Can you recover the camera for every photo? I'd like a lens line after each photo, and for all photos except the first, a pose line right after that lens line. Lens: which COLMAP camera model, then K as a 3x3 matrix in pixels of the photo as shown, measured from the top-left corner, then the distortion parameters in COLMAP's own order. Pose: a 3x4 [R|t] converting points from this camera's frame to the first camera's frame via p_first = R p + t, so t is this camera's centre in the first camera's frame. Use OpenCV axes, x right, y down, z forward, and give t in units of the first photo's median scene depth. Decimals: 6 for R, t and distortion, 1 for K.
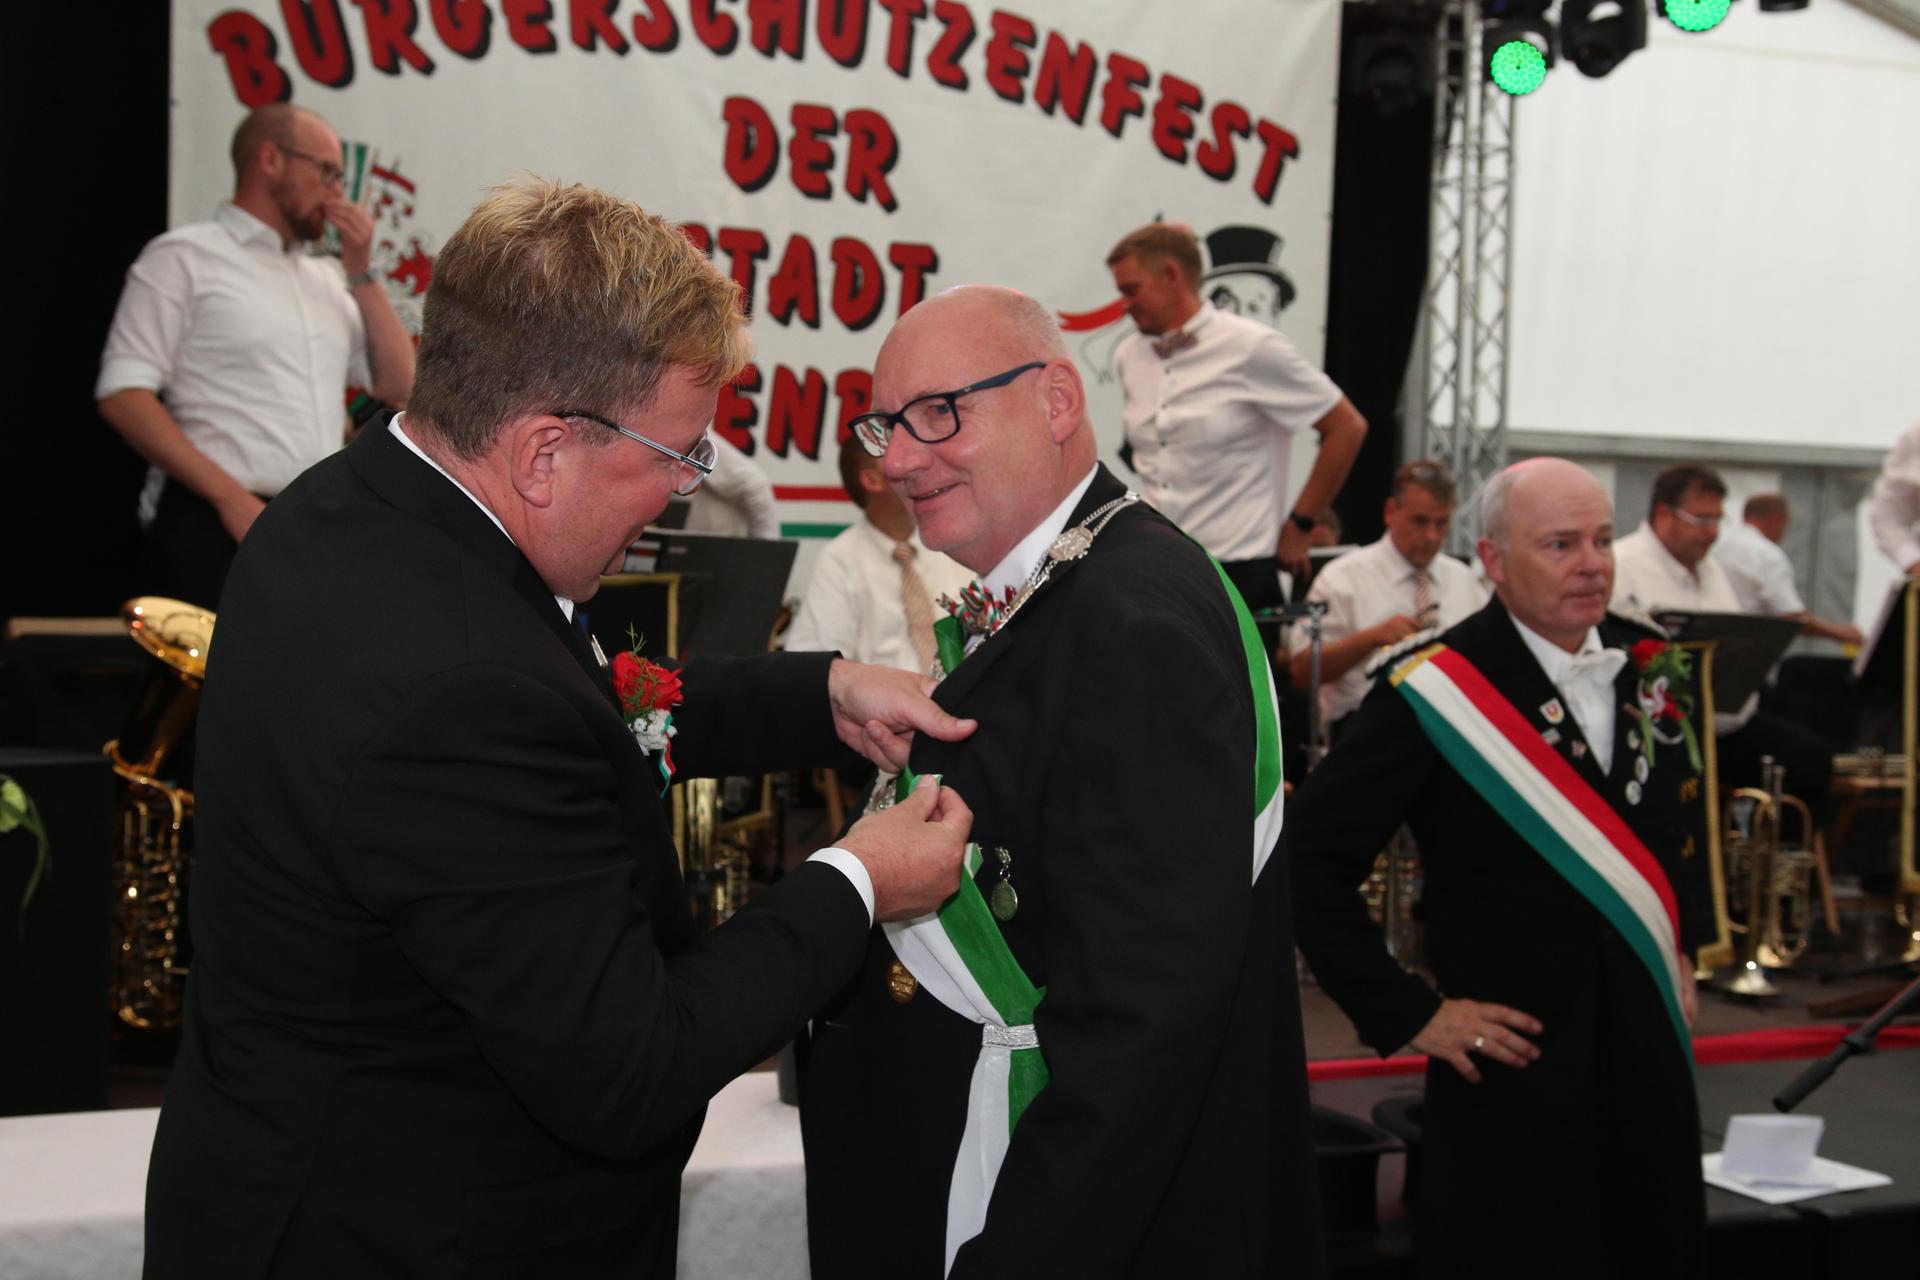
lens RADIAL K [[2164.5, 0, 956.0], [0, 2164.5, 622.3], [0, 0, 1]] dist [0.032822, 0.000000]
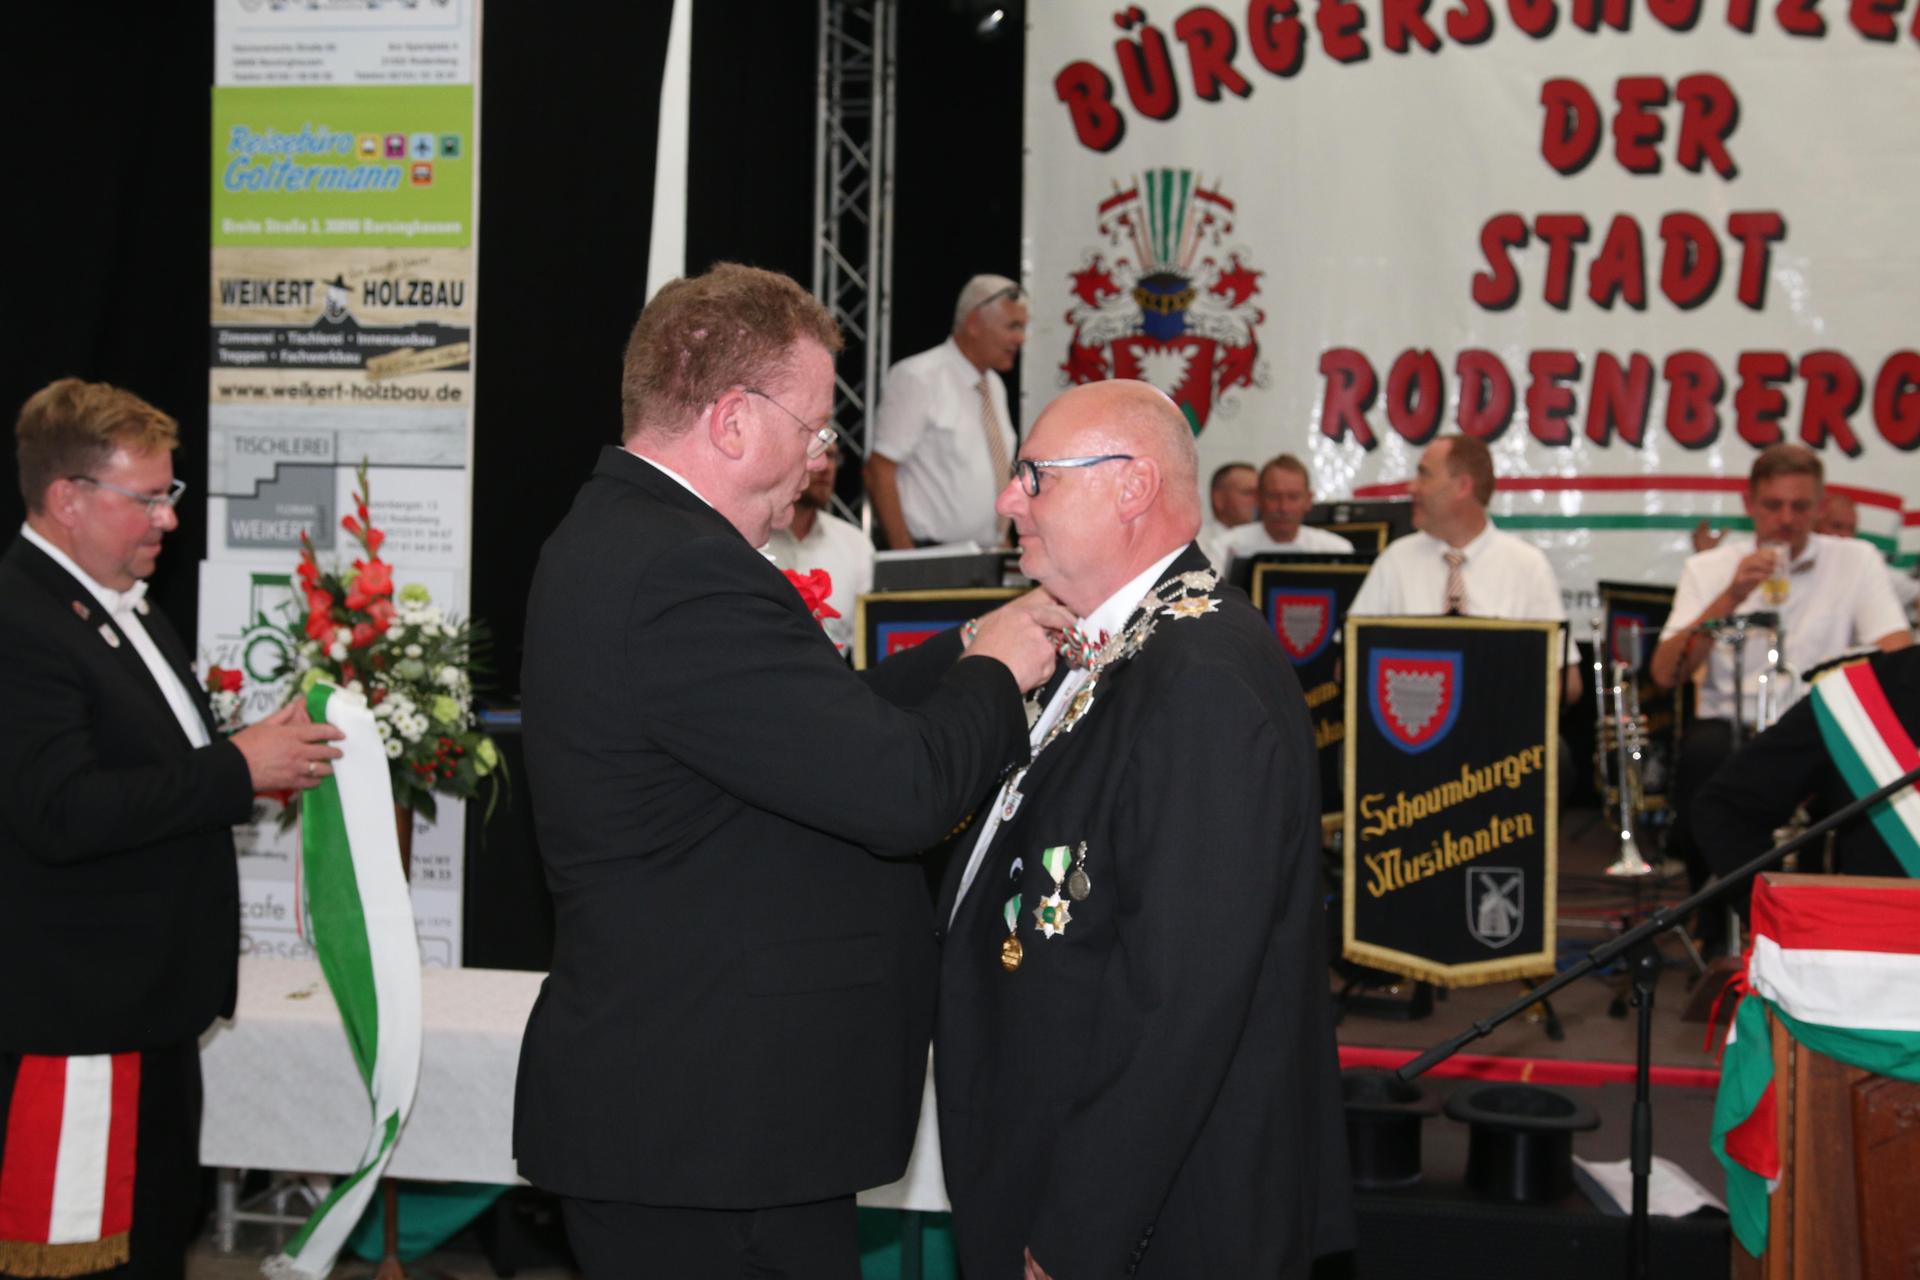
lens RADIAL K [[2384.5, 0, 957.1], [0, 2384.5, 626.9], [0, 0, 1]] dist [0.058689, 0.000000]
pose [[0.848422, 0.010514, -0.529216, 0.240665], [-0.003717, 0.999896, 0.013907, -0.009366], [0.529308, -0.009832, 0.848373, -0.061215]]
